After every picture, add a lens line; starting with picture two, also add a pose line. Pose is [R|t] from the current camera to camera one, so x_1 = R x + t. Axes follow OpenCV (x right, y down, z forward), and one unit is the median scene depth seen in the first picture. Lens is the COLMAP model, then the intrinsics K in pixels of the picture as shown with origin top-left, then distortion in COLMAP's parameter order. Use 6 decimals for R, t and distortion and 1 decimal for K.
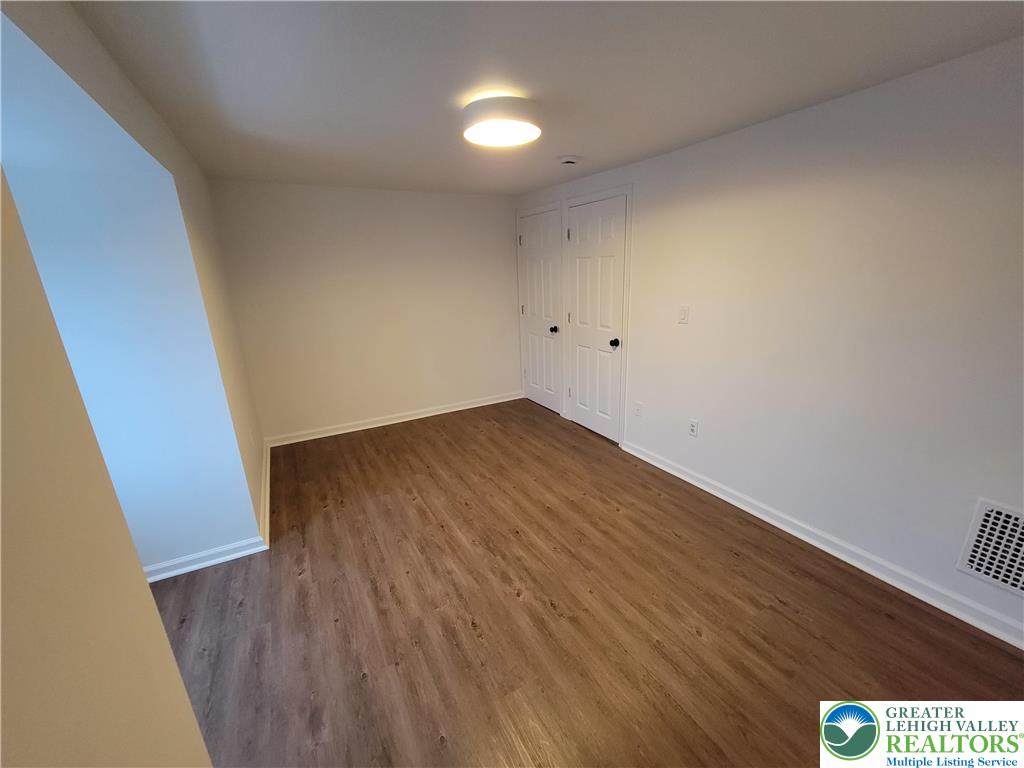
lens RADIAL K [[471.2, 0, 512.9], [0, 471.2, 387.4], [0, 0, 1]] dist [0.001800, 0.000200]
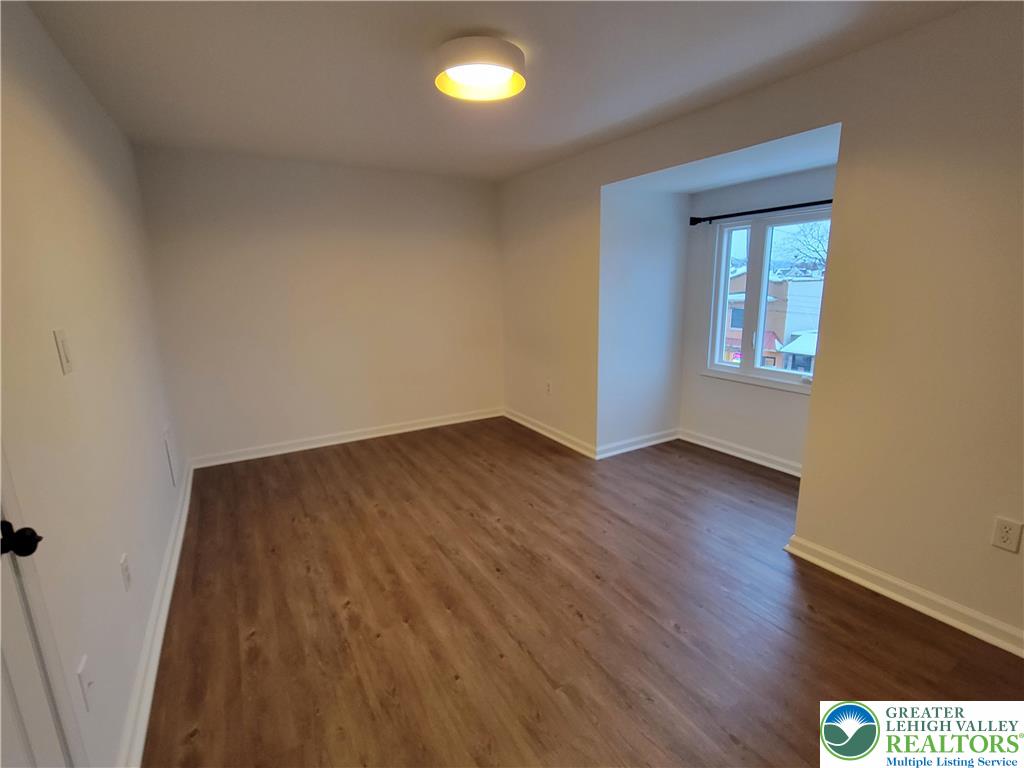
lens RADIAL K [[471.2, 0, 514.1], [0, 471.2, 385.3], [0, 0, 1]] dist [0.001800, 0.000200]
pose [[-0.998343, 0.055200, -0.016227, -0.021726], [0.041949, 0.891361, 0.451349, -0.329471], [0.039378, 0.449920, -0.892200, 1.556991]]
